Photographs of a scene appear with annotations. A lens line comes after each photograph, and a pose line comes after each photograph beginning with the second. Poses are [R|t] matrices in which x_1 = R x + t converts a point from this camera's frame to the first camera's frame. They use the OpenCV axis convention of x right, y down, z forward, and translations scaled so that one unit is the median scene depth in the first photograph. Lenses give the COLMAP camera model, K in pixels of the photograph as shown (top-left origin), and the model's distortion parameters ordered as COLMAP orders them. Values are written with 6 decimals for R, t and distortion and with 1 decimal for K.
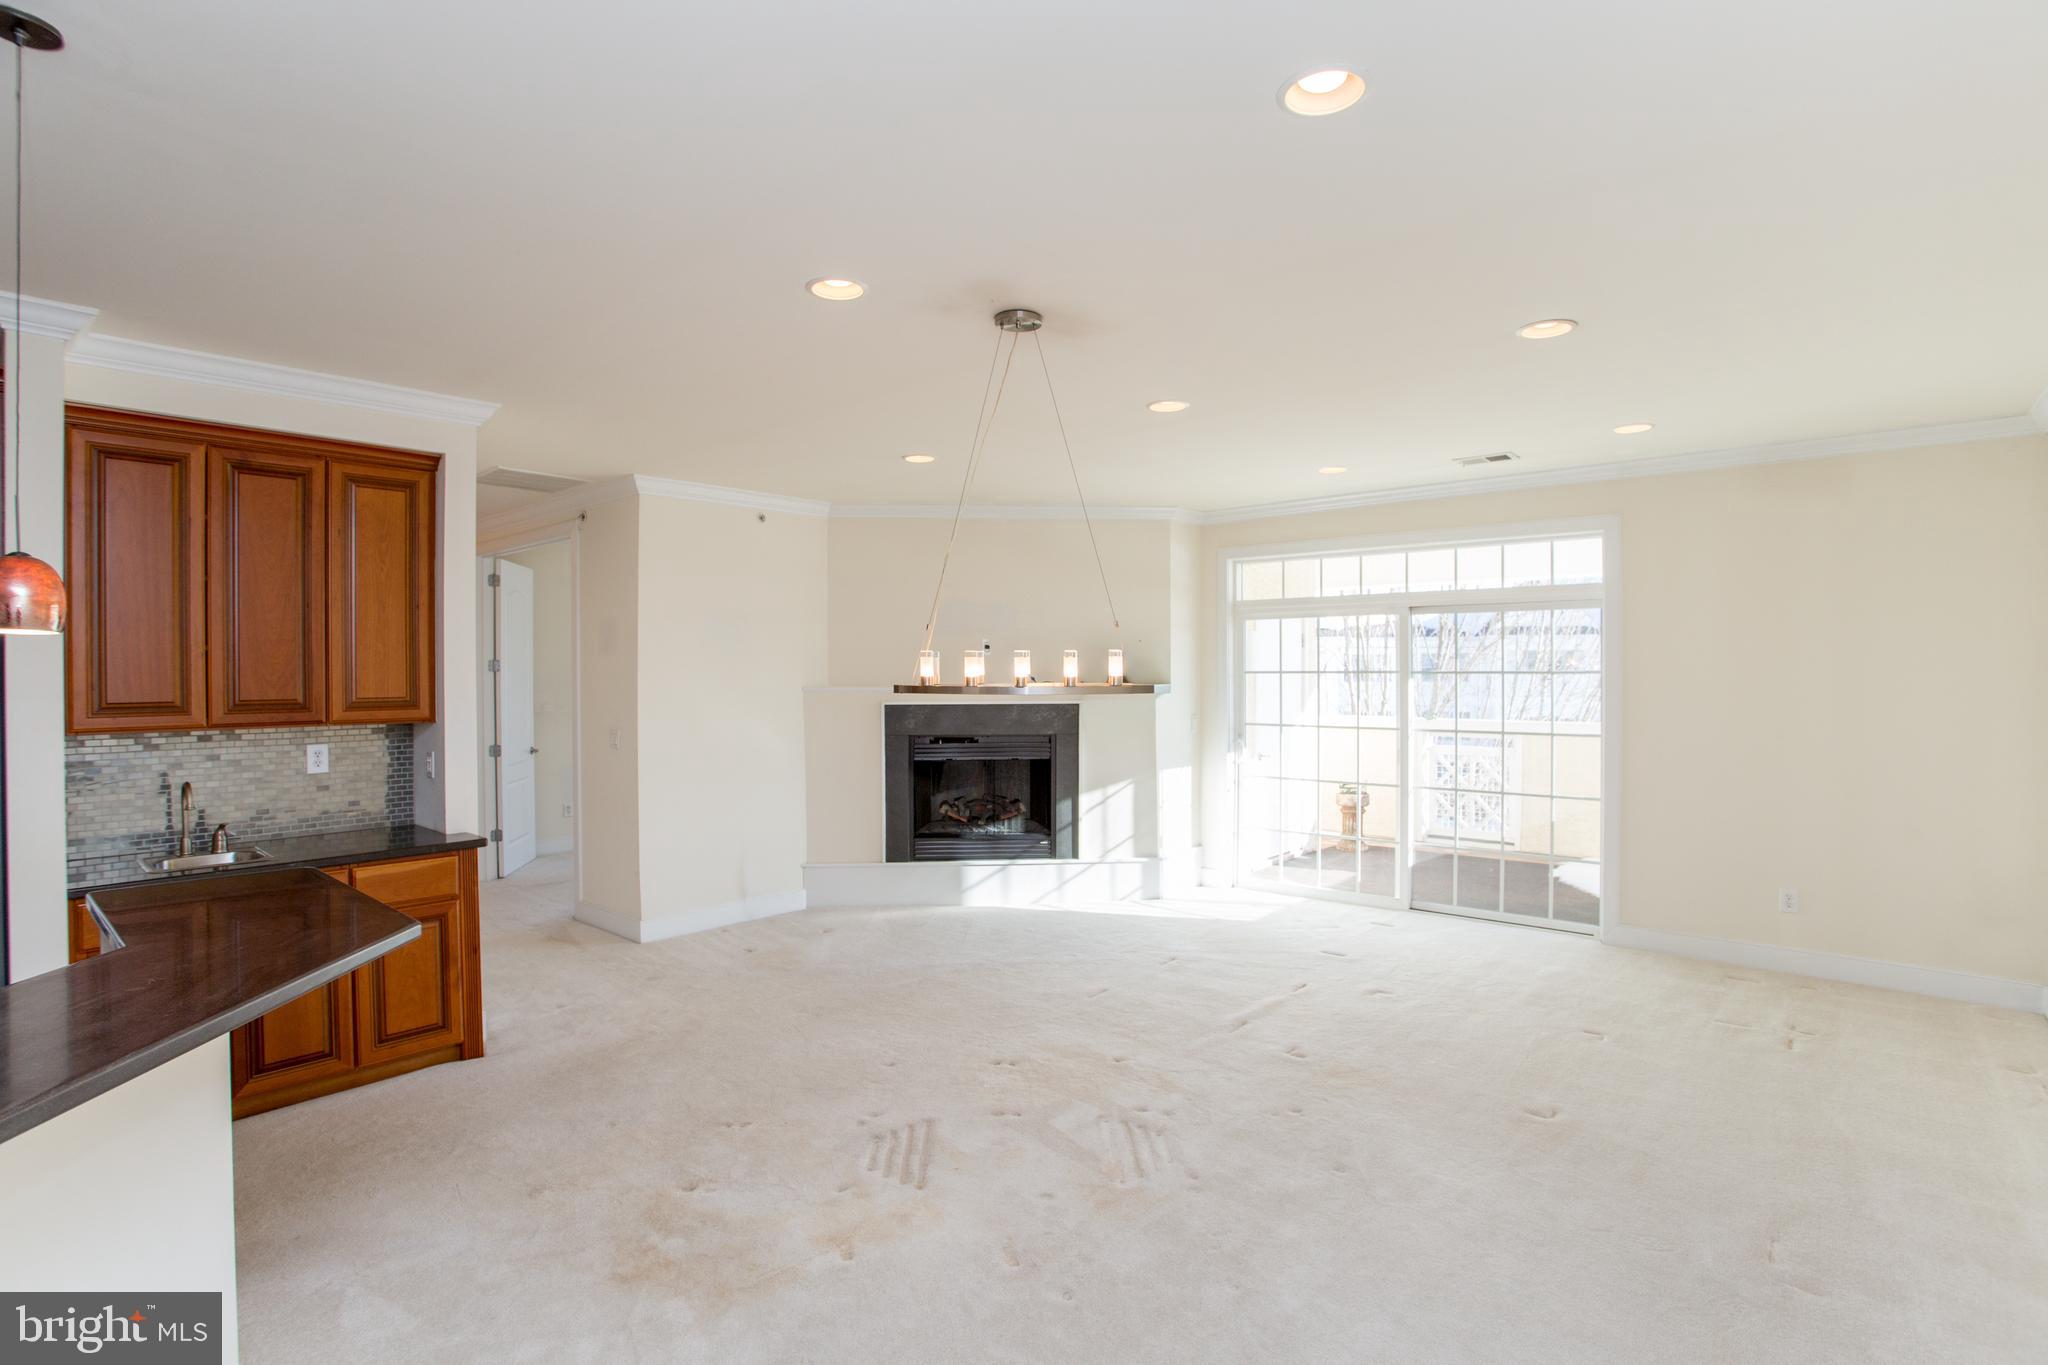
lens RADIAL K [[989.4, 0, 1022.2], [0, 989.4, 674.8], [0, 0, 1]] dist [-0.074904, 0.028031]
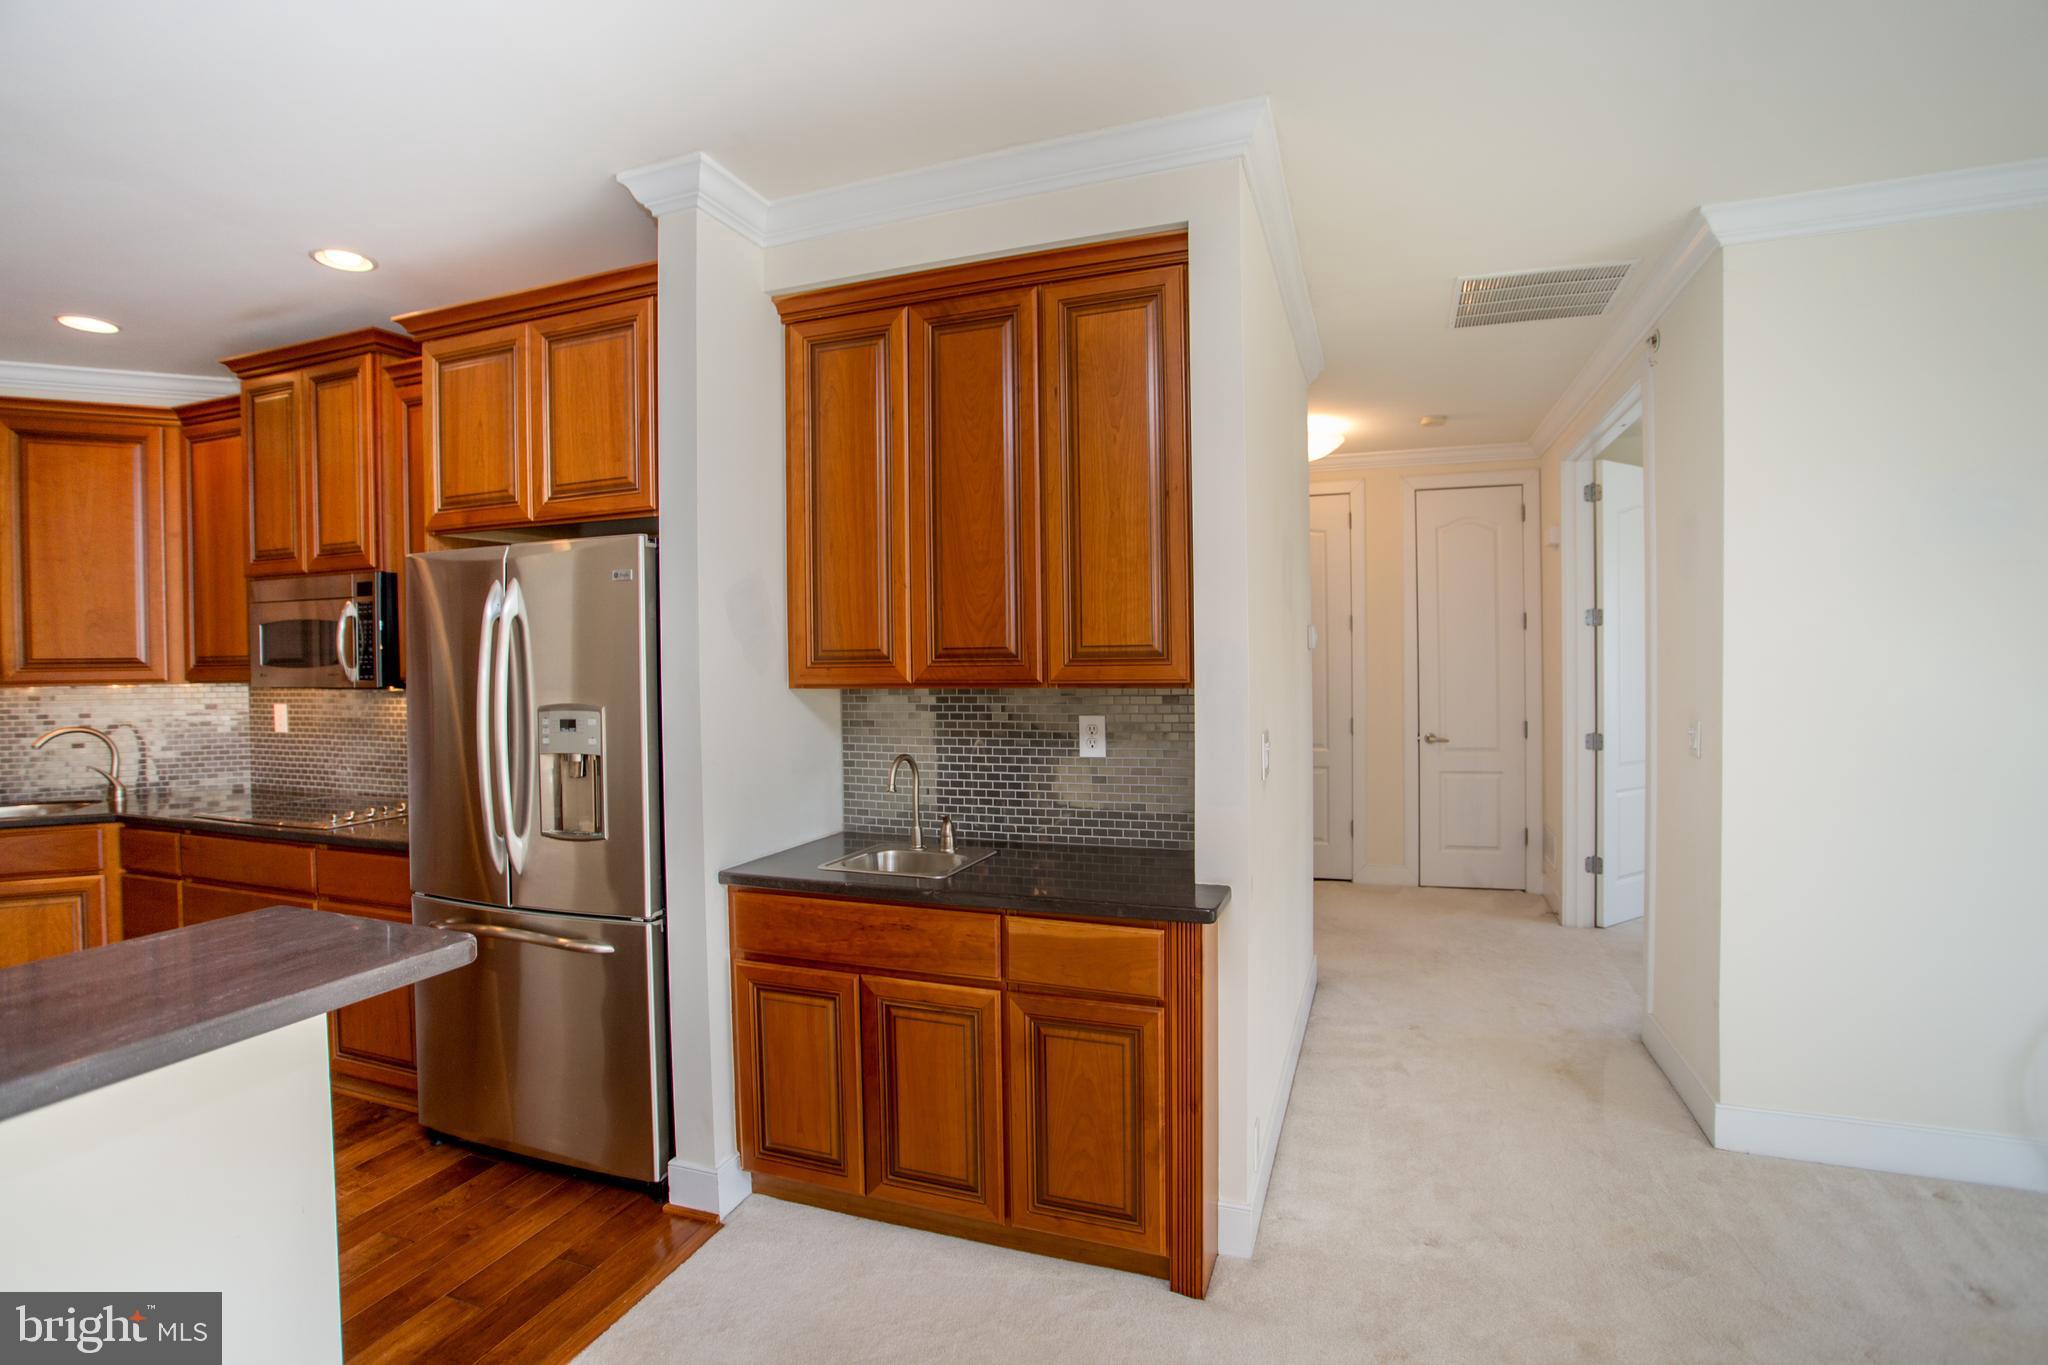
lens RADIAL K [[989.4, 0, 1021.3], [0, 989.4, 673.5], [0, 0, 1]] dist [-0.074904, 0.028031]
pose [[0.352536, 0.013738, -0.935698, -0.053120], [0.006567, 0.999831, 0.017153, 0.018363], [0.935775, -0.012192, 0.352386, 0.426996]]
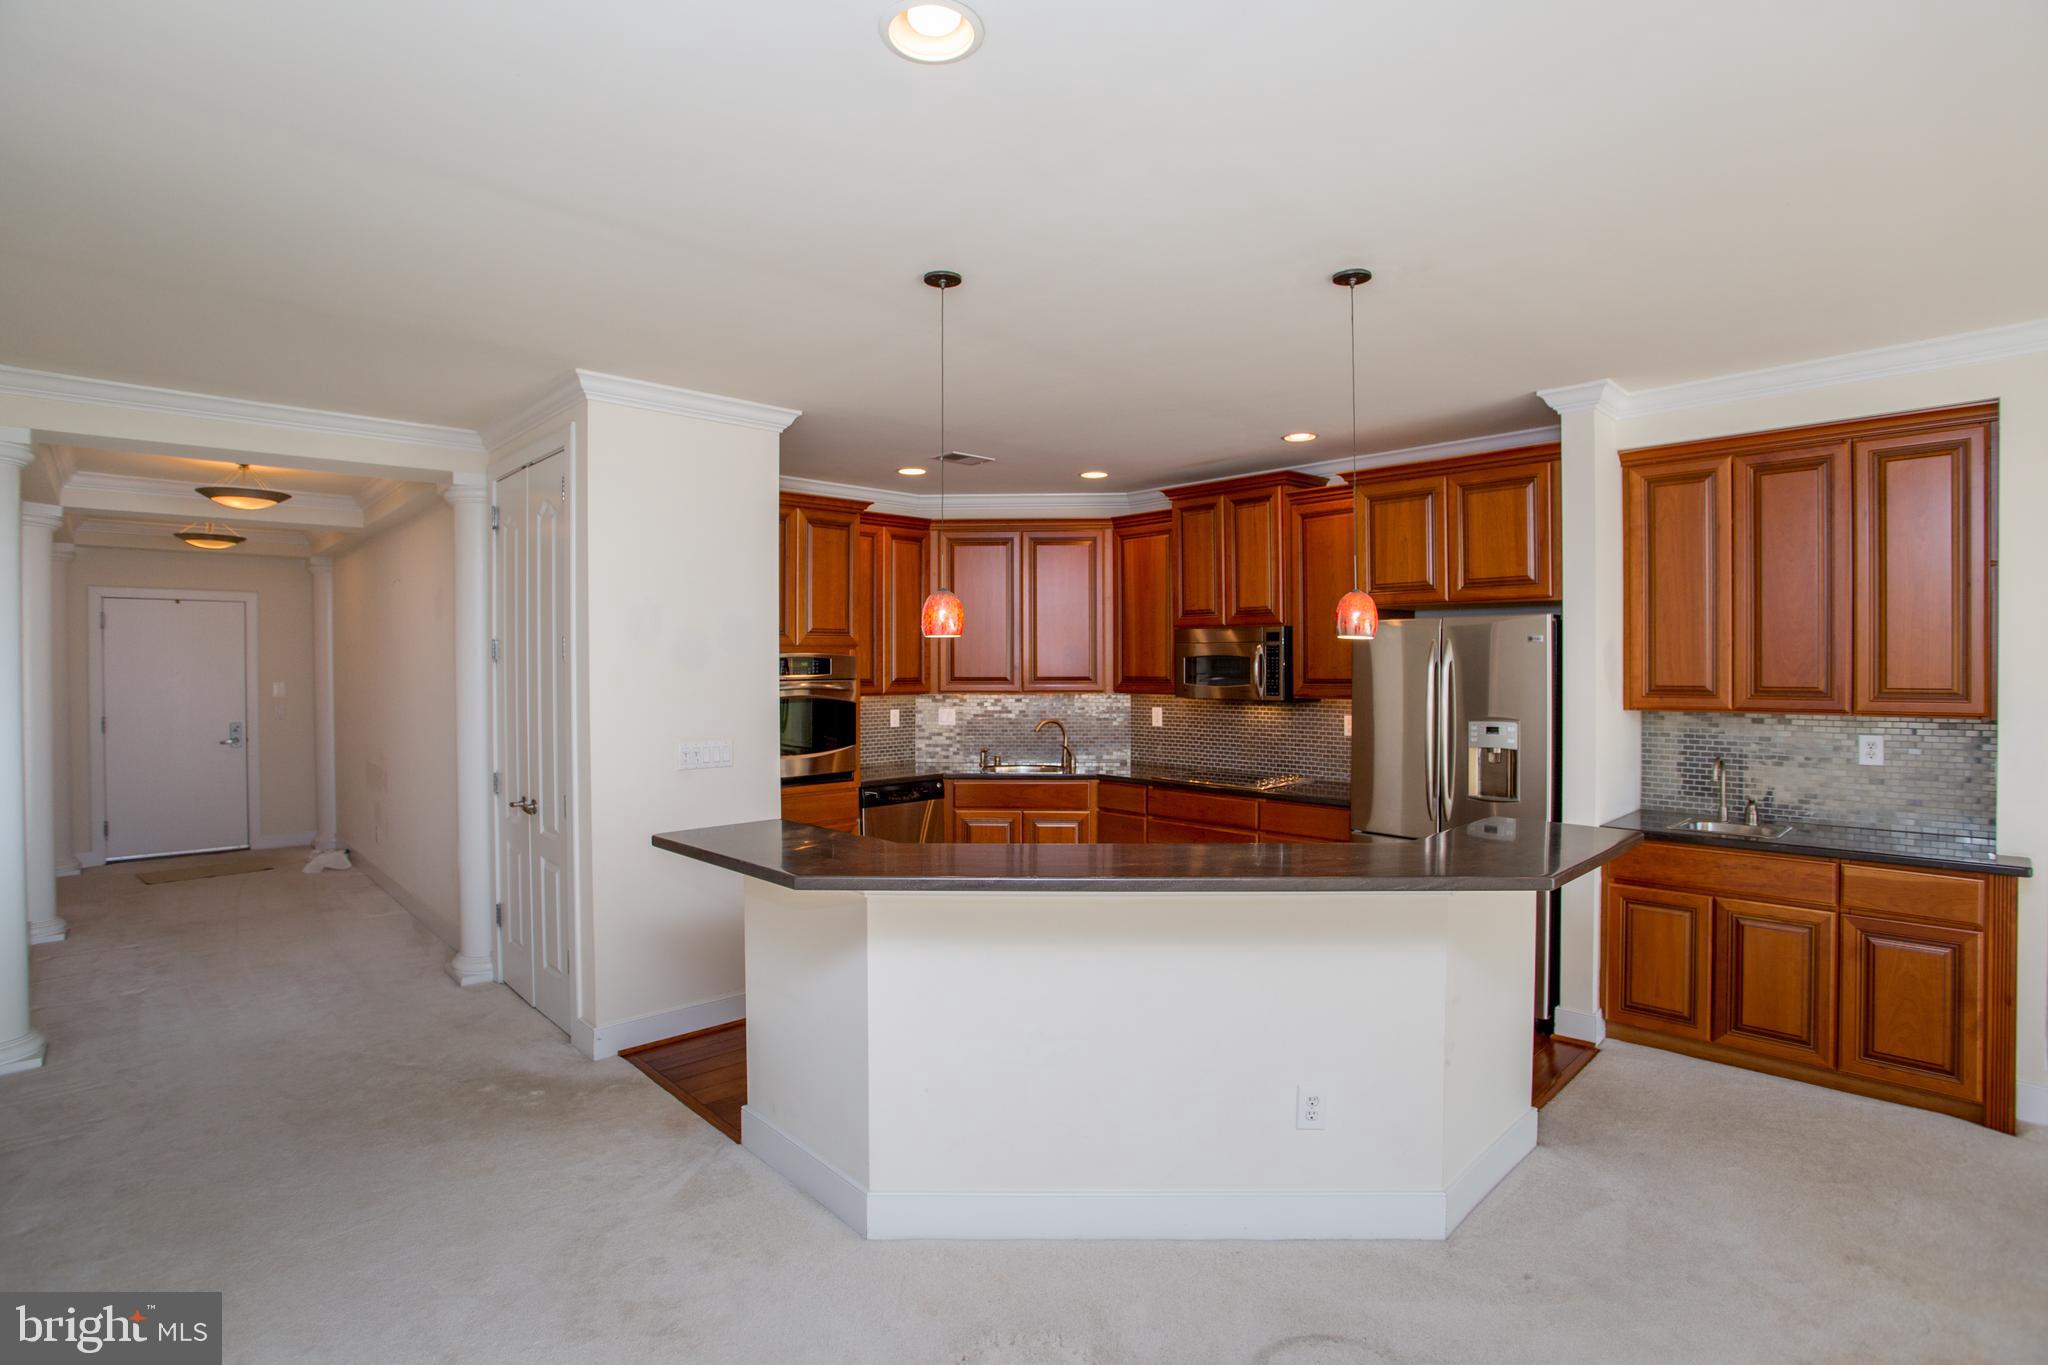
lens RADIAL K [[989.4, 0, 1013.5], [0, 989.4, 672.8], [0, 0, 1]] dist [-0.074904, 0.028031]
pose [[-0.095486, 0.012520, -0.995352, 0.179509], [-0.000928, 0.999919, 0.012667, -0.000807], [0.995430, 0.002133, -0.095466, 0.140961]]
